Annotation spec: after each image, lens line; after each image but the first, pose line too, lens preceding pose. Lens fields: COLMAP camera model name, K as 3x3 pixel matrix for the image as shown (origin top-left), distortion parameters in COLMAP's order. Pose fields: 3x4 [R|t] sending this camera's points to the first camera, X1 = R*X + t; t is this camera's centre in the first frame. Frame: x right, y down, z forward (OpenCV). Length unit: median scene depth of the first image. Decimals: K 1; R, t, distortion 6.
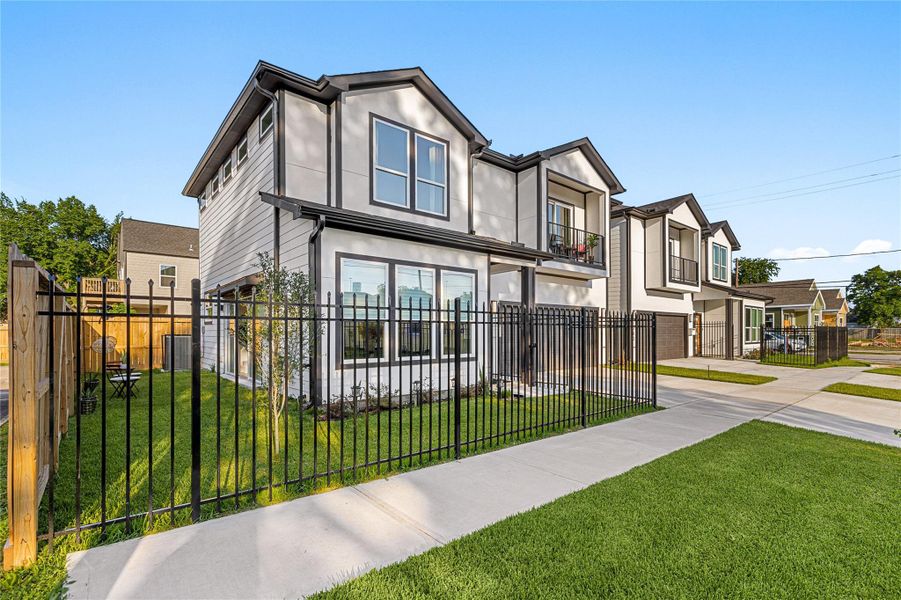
lens RADIAL K [[430.7, 0, 497.6], [0, 430.7, 332.1], [0, 0, 1]] dist [0.003415, 0.000991]
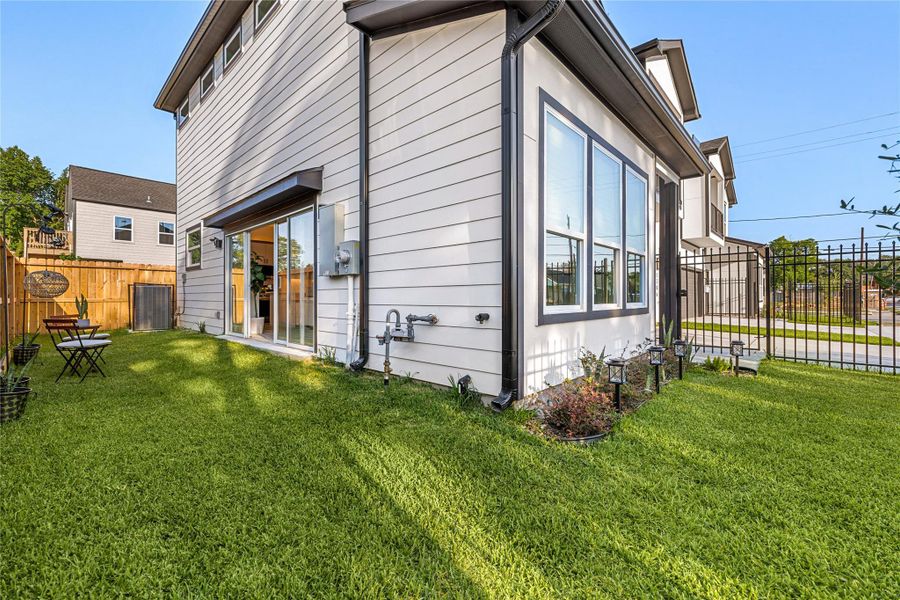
lens RADIAL K [[385.6, 0, 446.7], [0, 385.6, 297.9], [0, 0, 1]] dist [0.001541, 0.000116]
pose [[0.998240, 0.002236, 0.059260, -0.371505], [-0.002393, 0.999994, 0.002570, 0.039302], [-0.059254, -0.002708, 0.998239, 0.413623]]
